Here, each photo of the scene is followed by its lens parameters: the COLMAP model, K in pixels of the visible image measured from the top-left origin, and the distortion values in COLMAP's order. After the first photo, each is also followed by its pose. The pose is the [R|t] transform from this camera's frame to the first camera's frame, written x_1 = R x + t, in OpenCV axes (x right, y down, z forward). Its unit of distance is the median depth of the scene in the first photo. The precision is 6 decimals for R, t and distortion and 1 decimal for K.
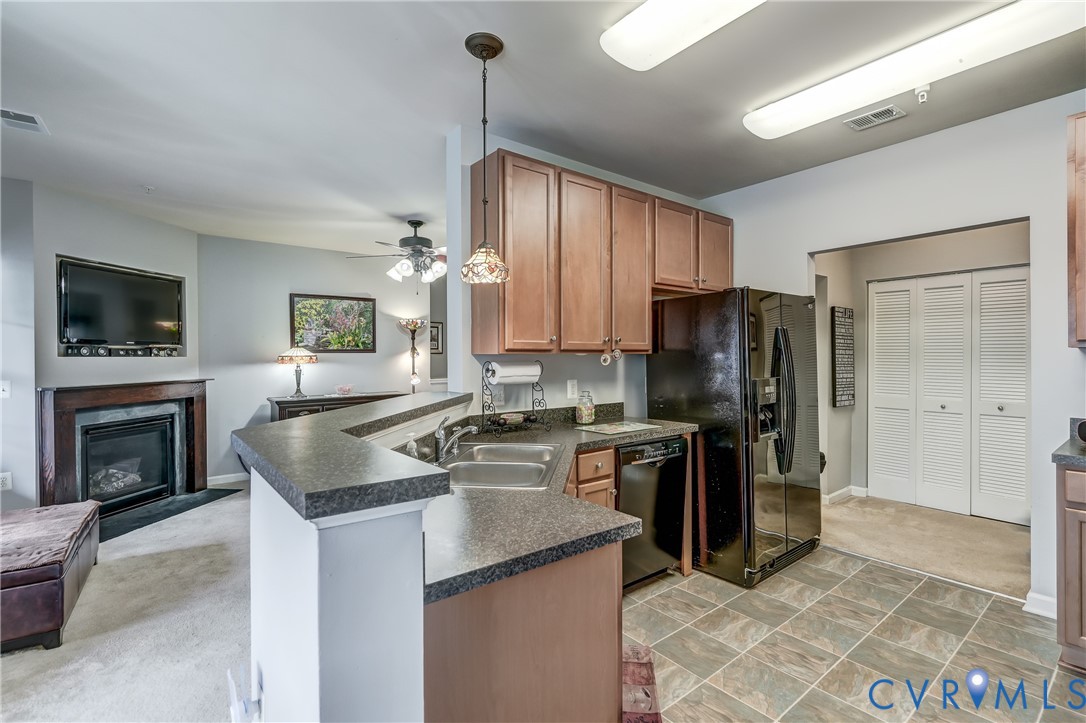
lens RADIAL K [[493.6, 0, 546.0], [0, 493.6, 353.7], [0, 0, 1]] dist [0.000510, 0.001788]
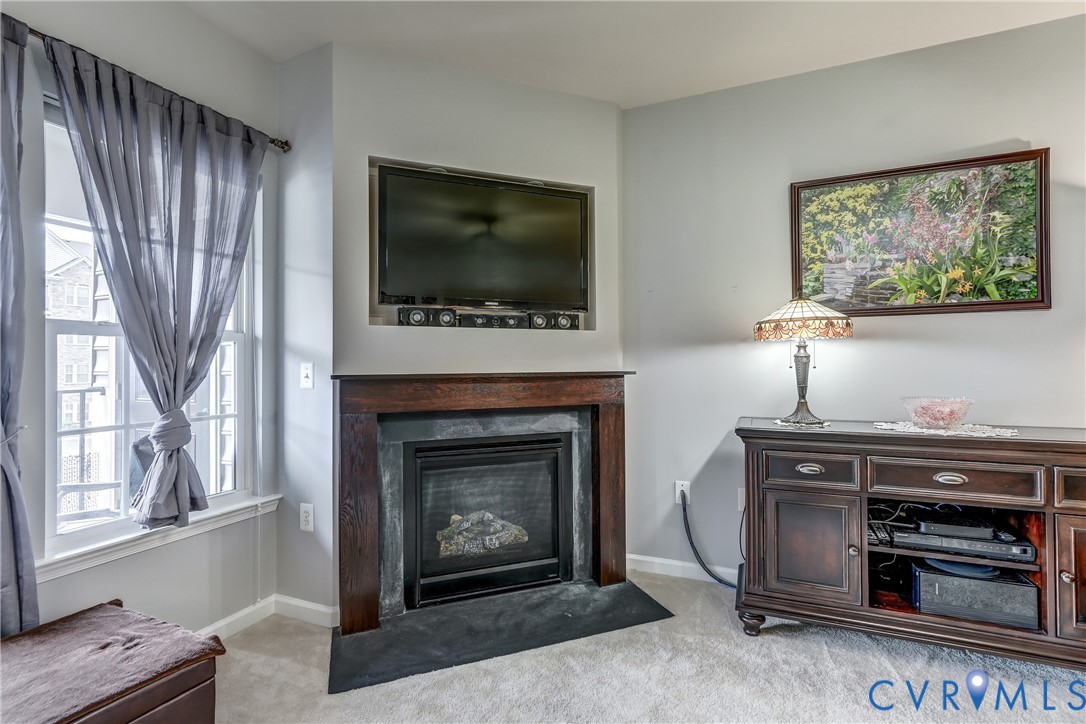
lens RADIAL K [[493.6, 0, 546.9], [0, 493.6, 360.0], [0, 0, 1]] dist [0.000510, 0.001788]
pose [[0.469894, -0.001792, -0.882721, -0.239727], [0.008312, 0.999963, 0.002395, 0.033488], [0.882684, -0.008462, 0.469891, 0.620305]]
